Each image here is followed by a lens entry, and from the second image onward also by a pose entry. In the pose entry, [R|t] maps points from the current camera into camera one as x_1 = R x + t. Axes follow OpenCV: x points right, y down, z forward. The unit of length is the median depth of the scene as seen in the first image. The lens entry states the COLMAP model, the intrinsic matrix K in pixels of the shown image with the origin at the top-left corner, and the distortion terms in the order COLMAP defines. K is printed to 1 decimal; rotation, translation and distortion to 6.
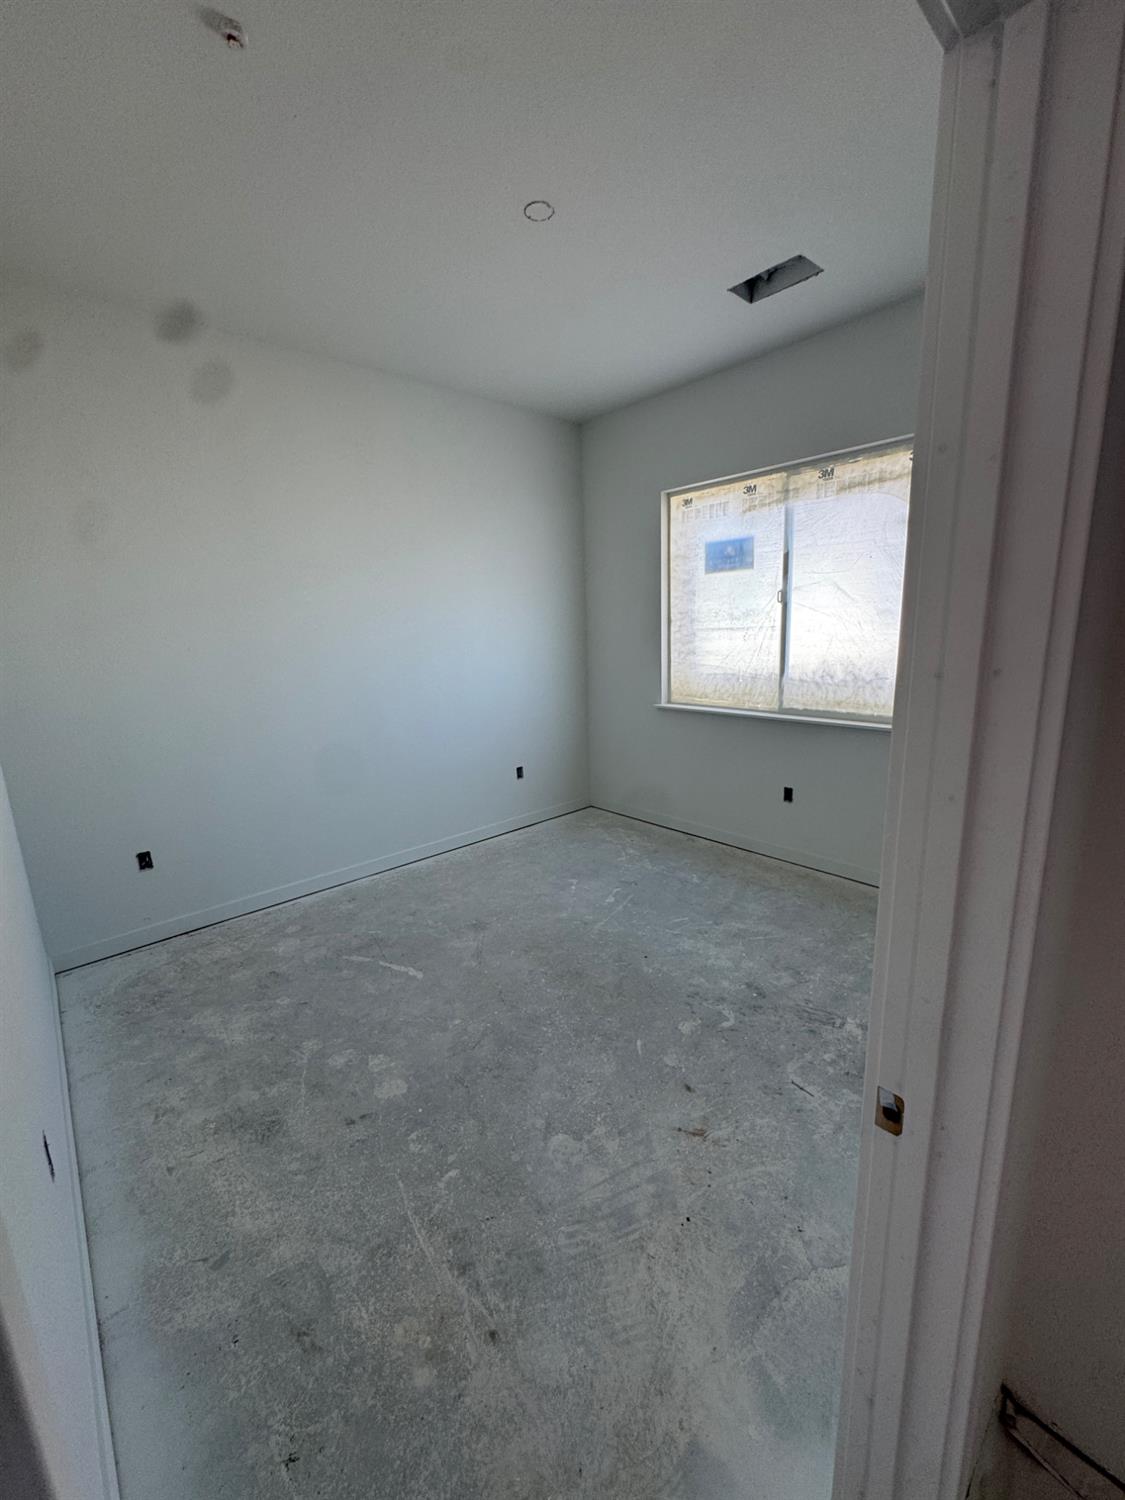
lens RADIAL K [[603.5, 0, 560.2], [0, 603.5, 749.4], [0, 0, 1]] dist [-0.000510, -0.000054]
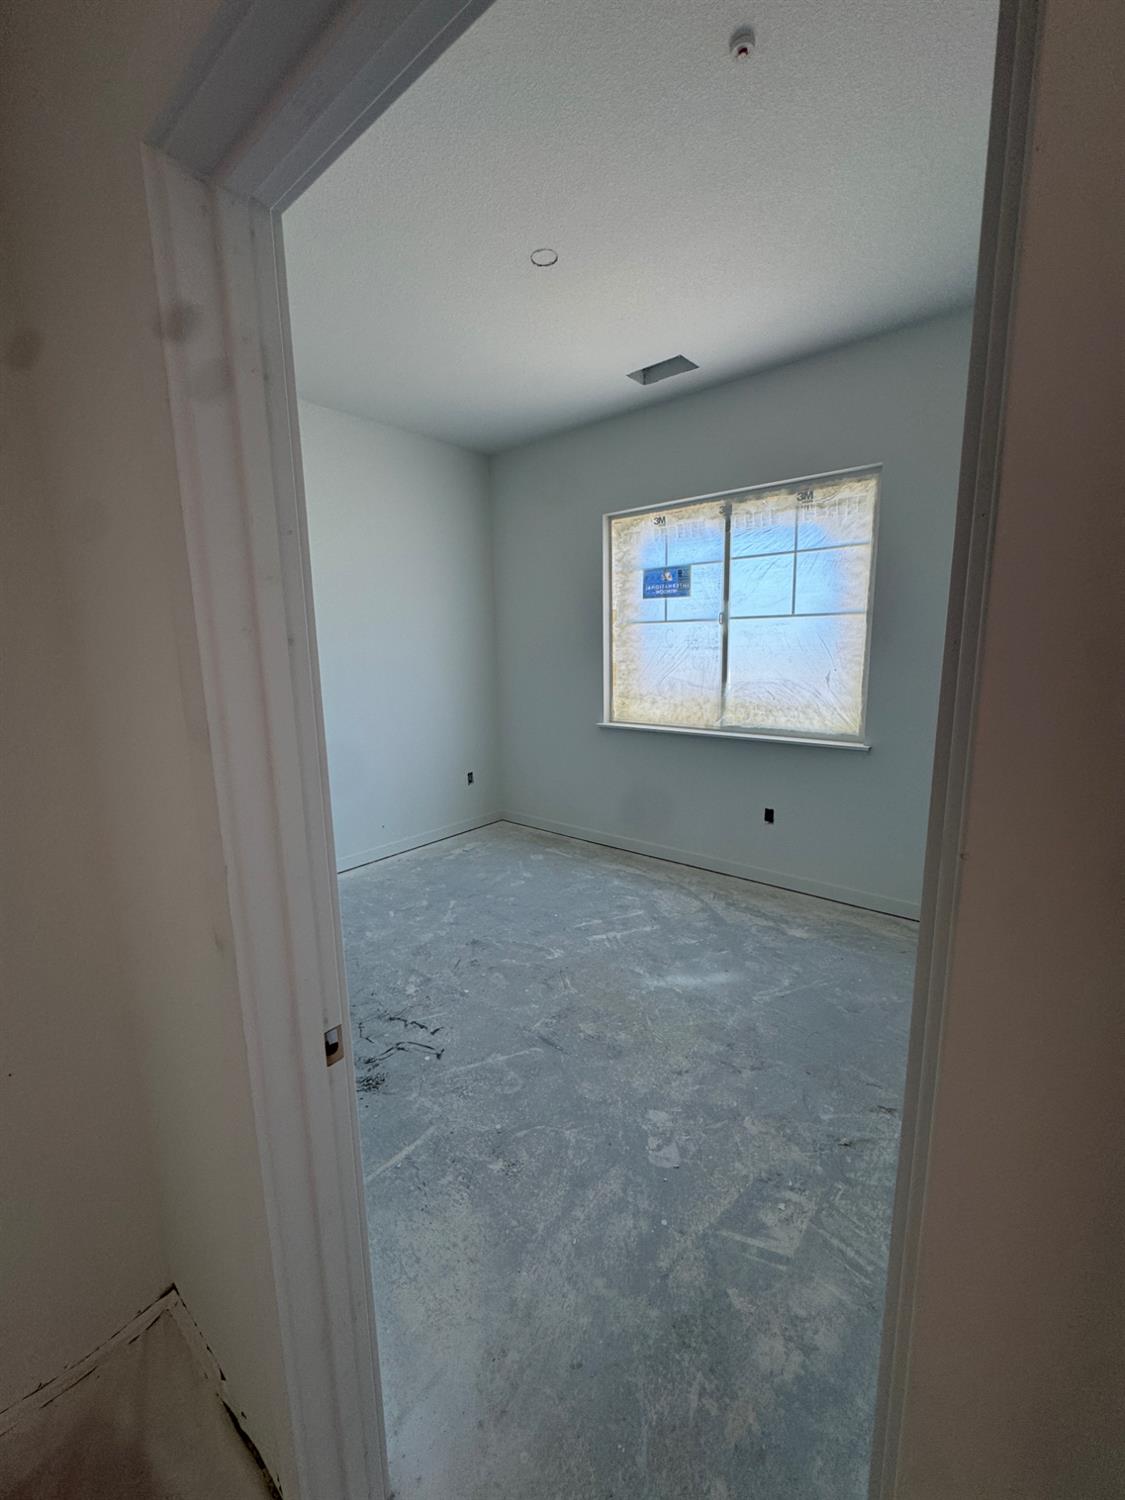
lens RADIAL K [[574.1, 0, 563.0], [0, 574.1, 743.5], [0, 0, 1]] dist [0.000266, 0.000012]
pose [[0.985823, -0.019599, 0.166638, -0.066390], [0.025304, 0.999162, -0.032183, -0.013396], [-0.165867, 0.035944, 0.985493, 0.074158]]
